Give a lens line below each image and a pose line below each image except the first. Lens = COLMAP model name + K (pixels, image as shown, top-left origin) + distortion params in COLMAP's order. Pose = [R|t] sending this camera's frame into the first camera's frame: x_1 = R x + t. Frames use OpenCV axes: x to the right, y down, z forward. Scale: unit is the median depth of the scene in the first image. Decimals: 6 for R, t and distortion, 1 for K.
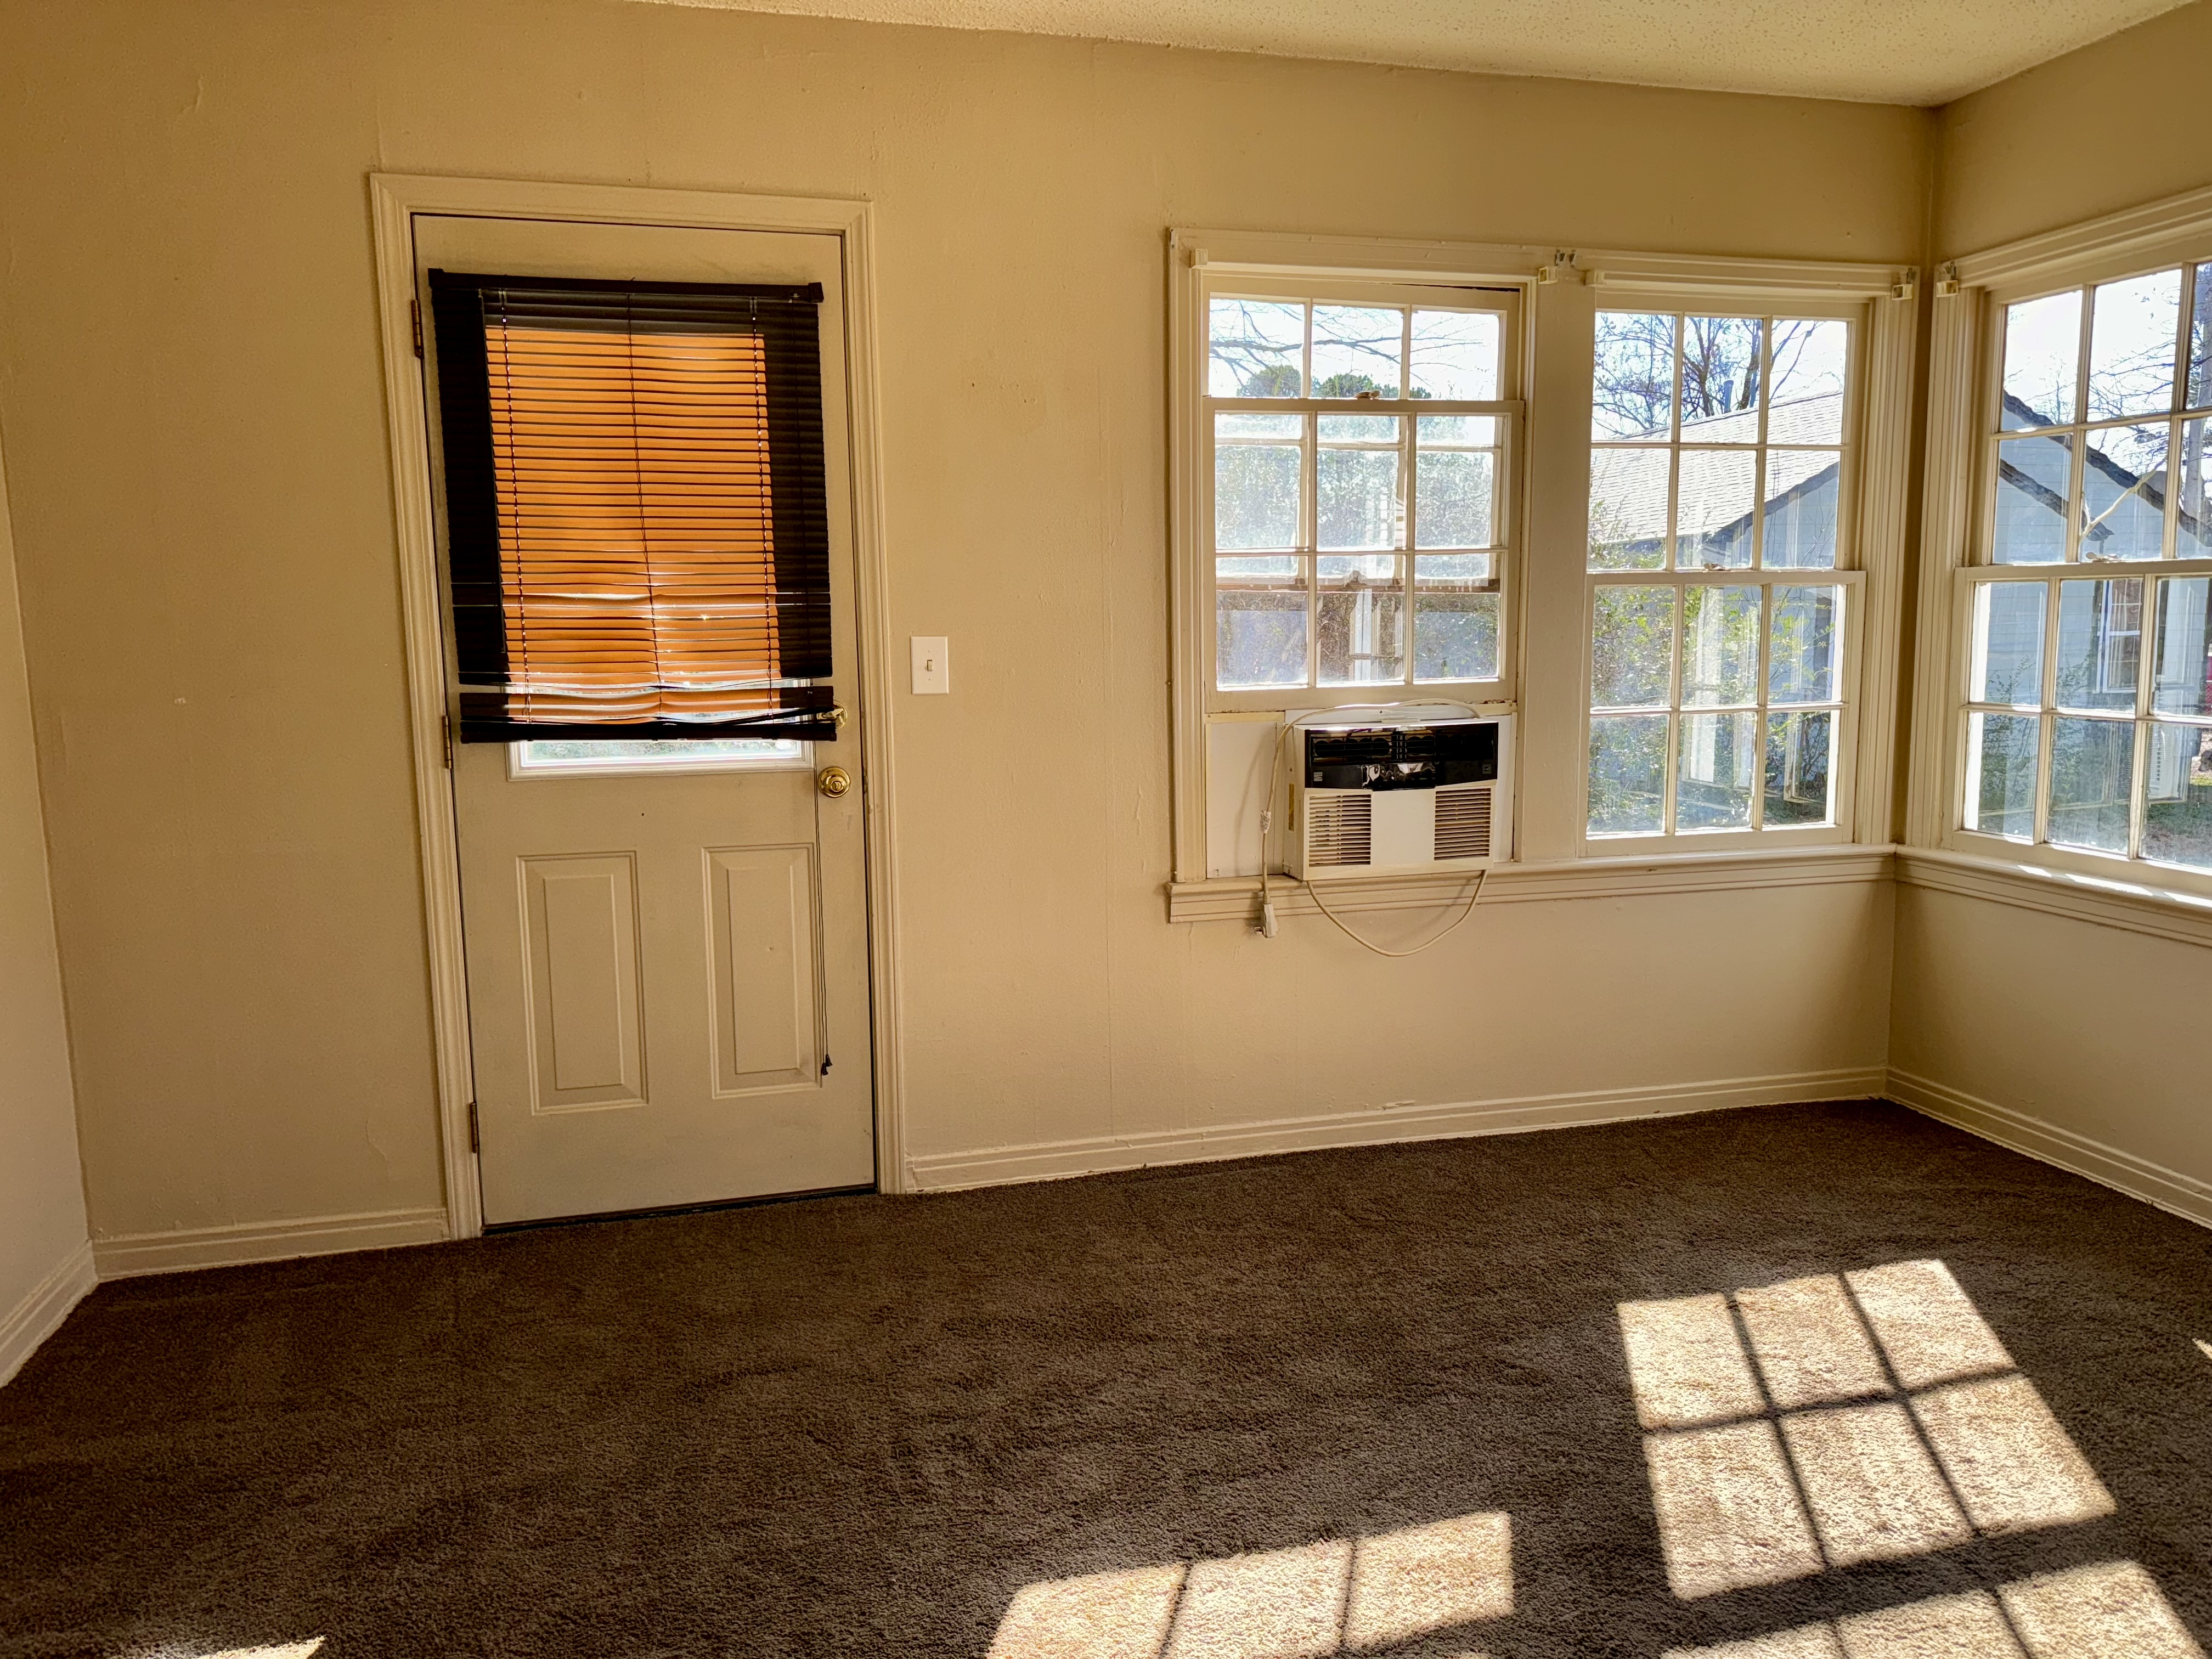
lens RADIAL K [[1559.4, 0, 1109.1], [0, 1559.4, 835.8], [0, 0, 1]] dist [0.007691, -0.014948]
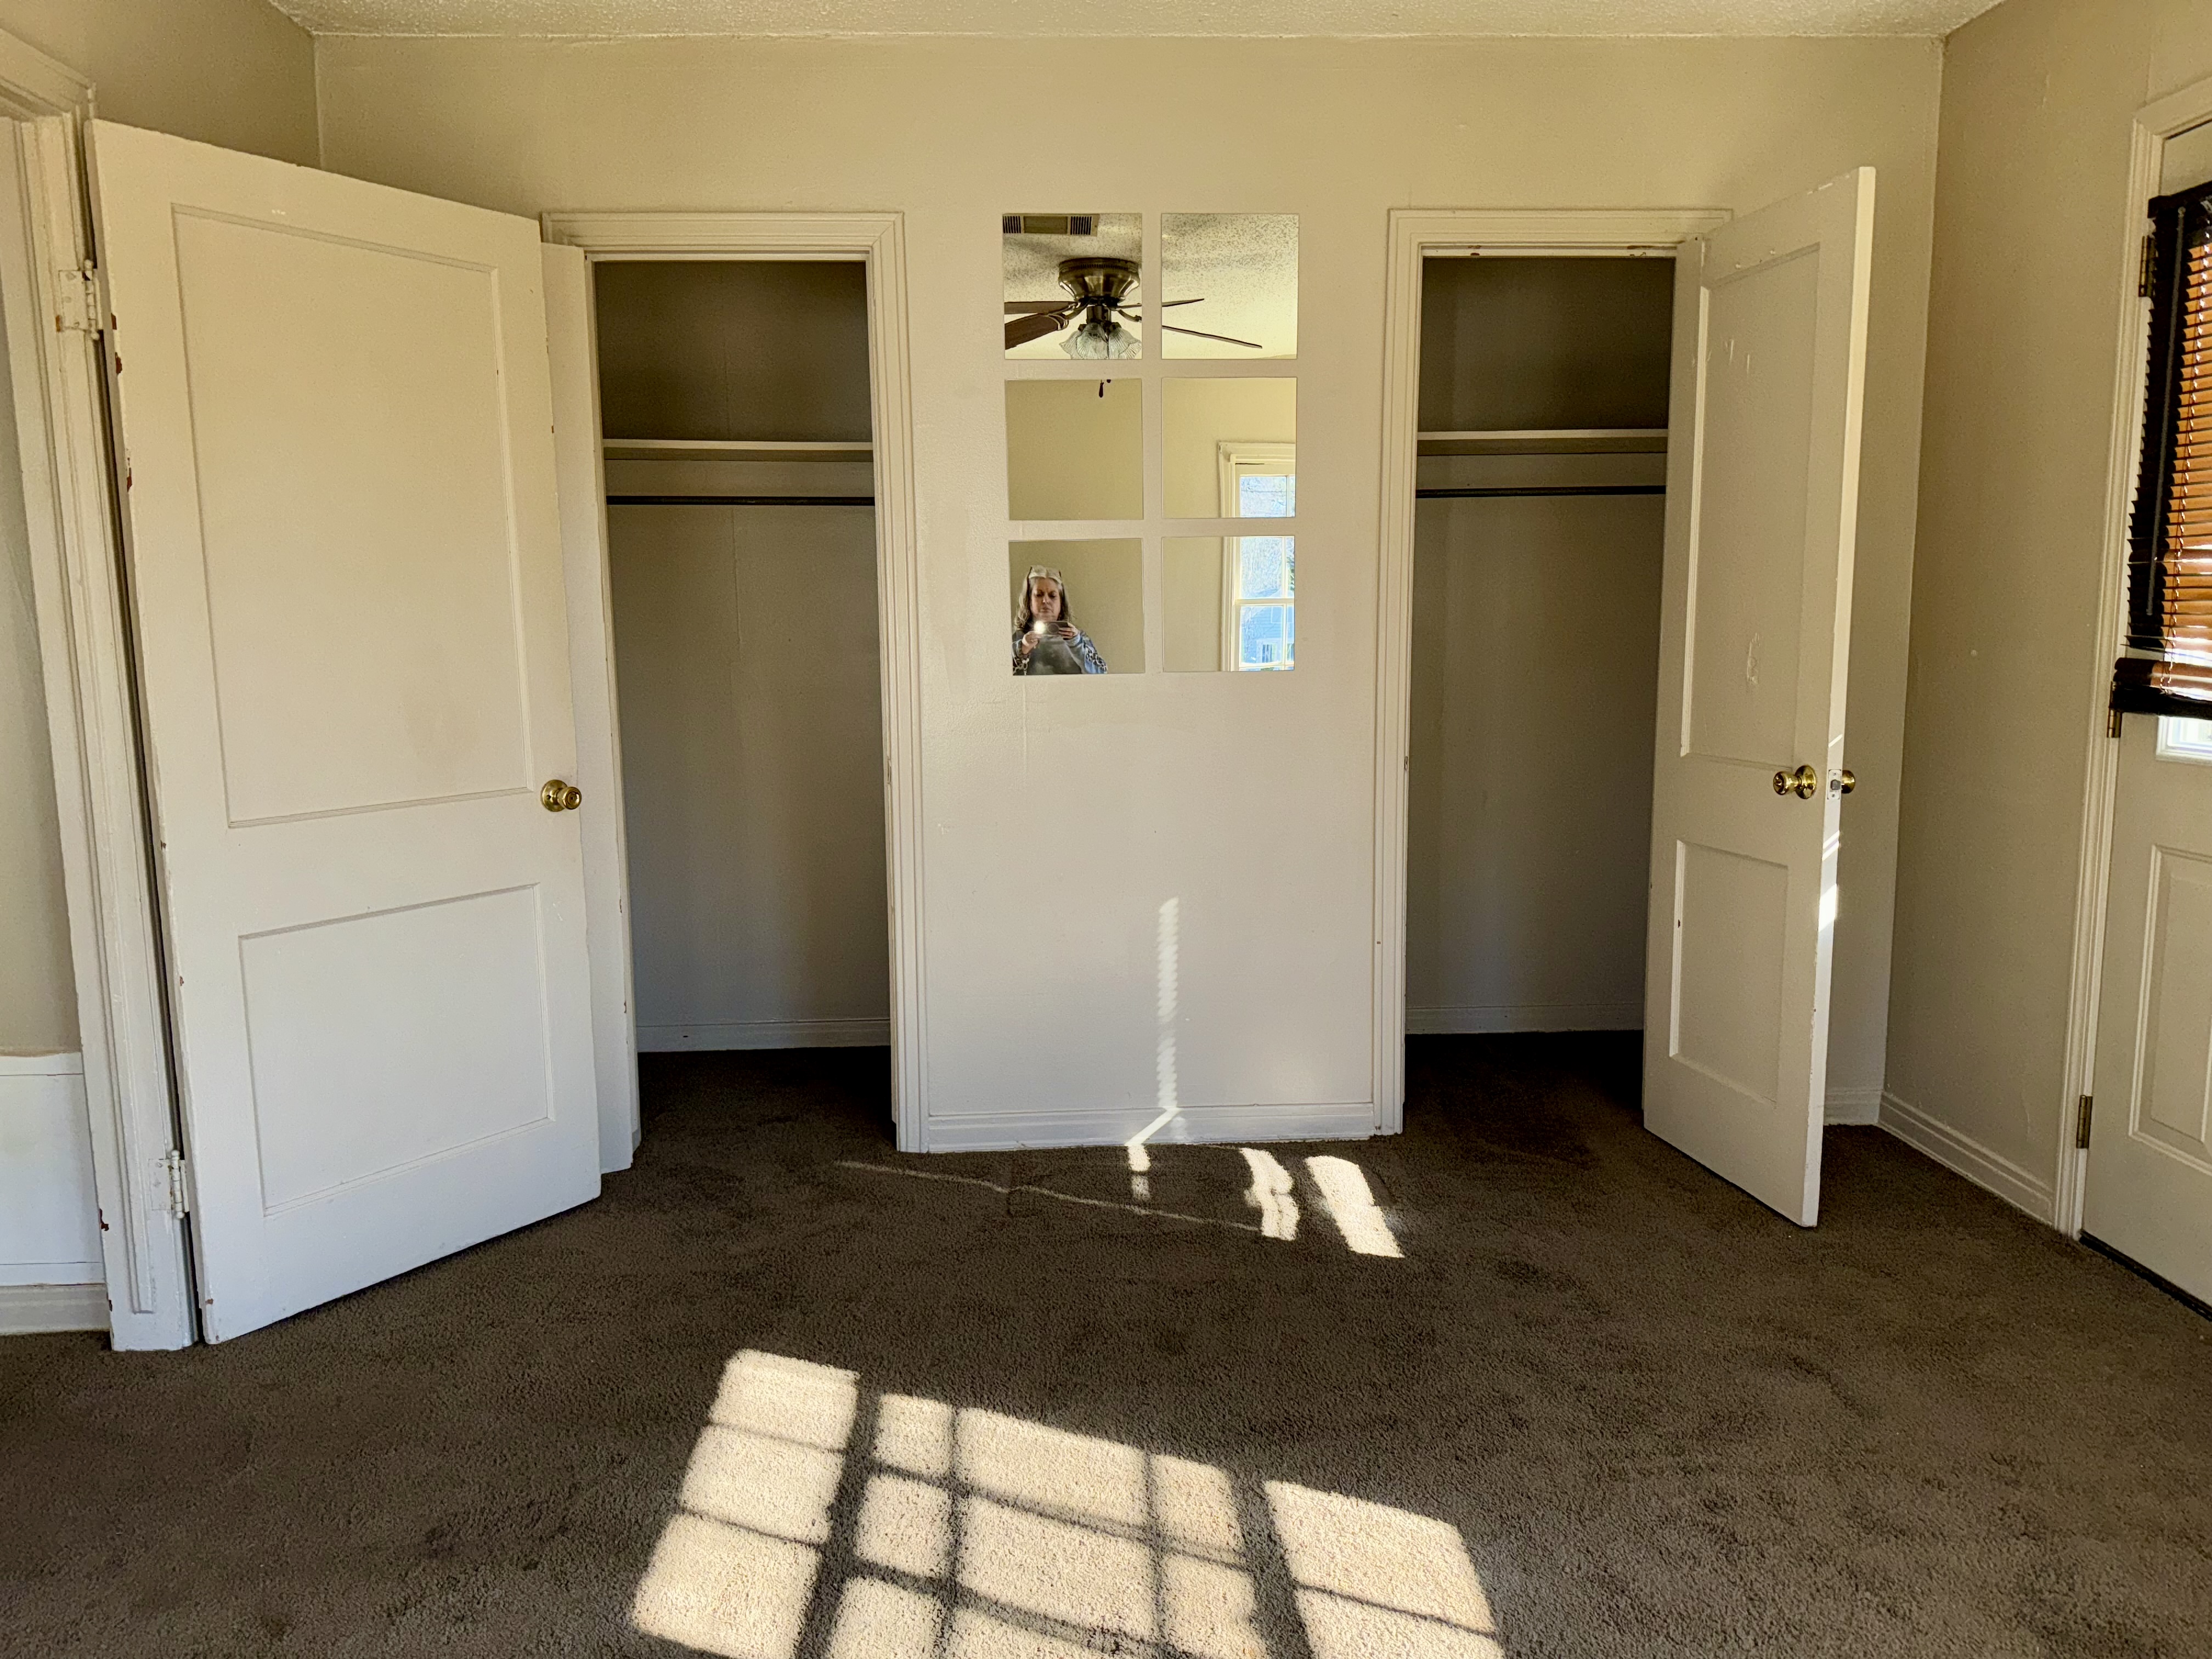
lens RADIAL K [[1559.4, 0, 1109.1], [0, 1559.4, 835.8], [0, 0, 1]] dist [0.007691, -0.014948]
pose [[-0.208683, 0.151758, -0.966137, 0.570784], [-0.120692, 0.976339, 0.179430, -0.075082], [0.970508, 0.154049, -0.185429, 0.555688]]
